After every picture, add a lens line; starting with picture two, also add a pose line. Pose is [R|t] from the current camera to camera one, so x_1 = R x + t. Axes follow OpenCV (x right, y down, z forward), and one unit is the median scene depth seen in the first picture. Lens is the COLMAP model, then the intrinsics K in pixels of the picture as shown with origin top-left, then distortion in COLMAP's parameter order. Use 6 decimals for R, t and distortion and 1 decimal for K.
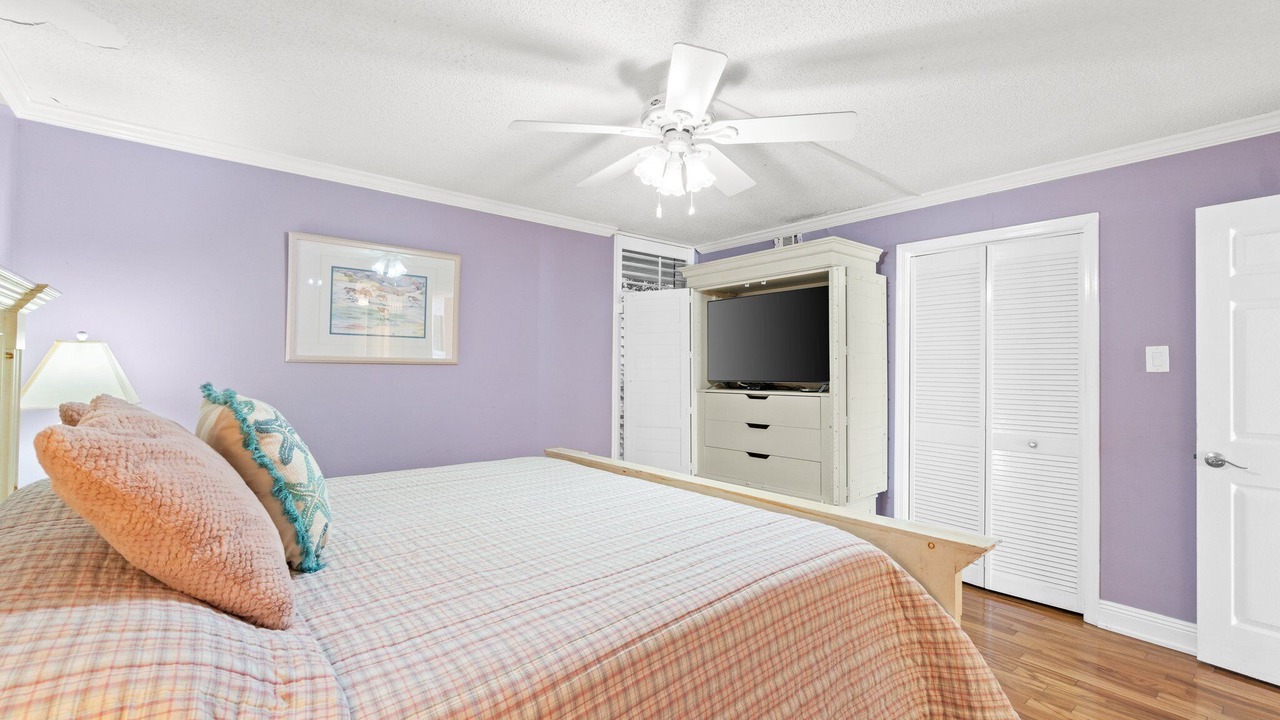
lens RADIAL K [[555.1, 0, 635.1], [0, 555.1, 359.7], [0, 0, 1]] dist [-0.012973, -0.000058]
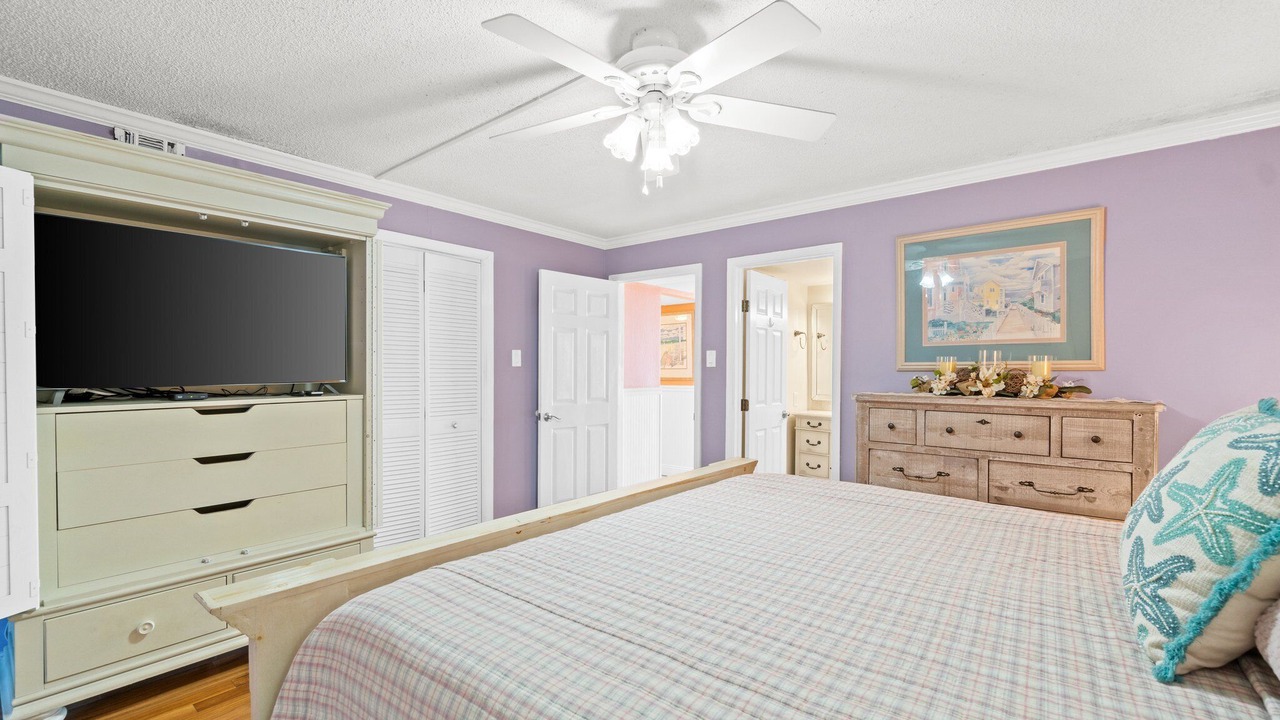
lens RADIAL K [[553.7, 0, 629.5], [0, 553.7, 370.4], [0, 0, 1]] dist [-0.003141, 0.000031]
pose [[-0.197024, -0.014201, 0.980296, -0.530697], [-0.025992, 0.999619, 0.009257, 0.008686], [-0.980054, -0.023656, -0.197319, 0.813645]]
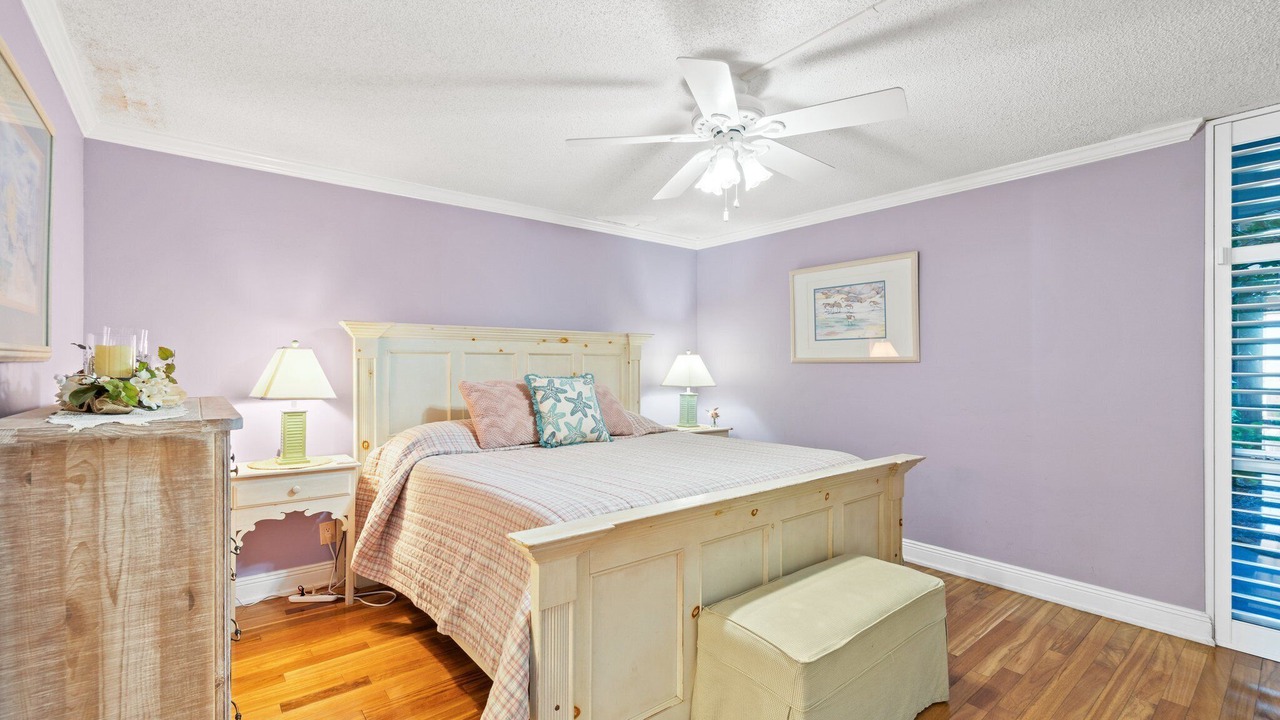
lens RADIAL K [[553.7, 0, 629.5], [0, 553.7, 370.4], [0, 0, 1]] dist [-0.003141, 0.000031]
pose [[-0.005323, -0.002356, -0.999983, 0.743968], [0.017764, 0.999839, -0.002450, 0.018561], [0.999828, -0.017777, -0.005281, 0.550721]]
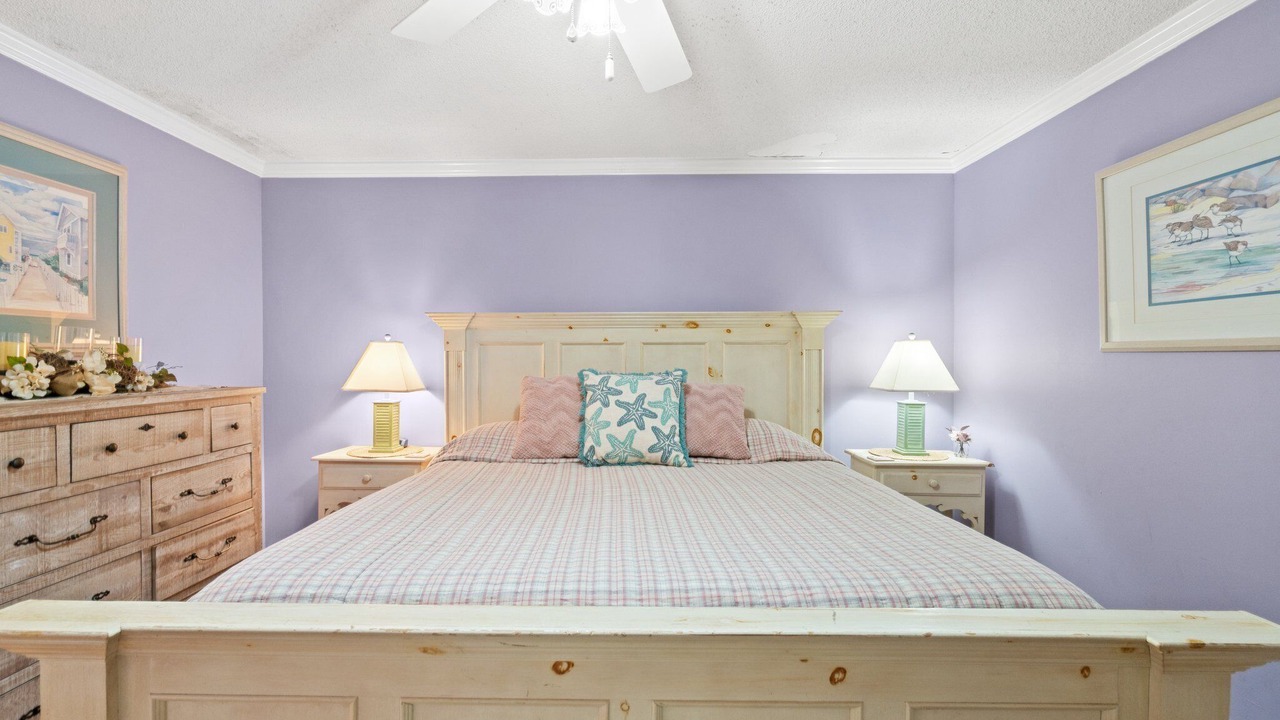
lens RADIAL K [[553.7, 0, 629.5], [0, 553.7, 370.4], [0, 0, 1]] dist [-0.003141, 0.000031]
pose [[-0.638689, 0.007313, -0.769430, 0.301250], [0.007863, 0.999965, 0.002976, 0.019859], [0.769425, -0.004149, -0.638724, 0.921626]]
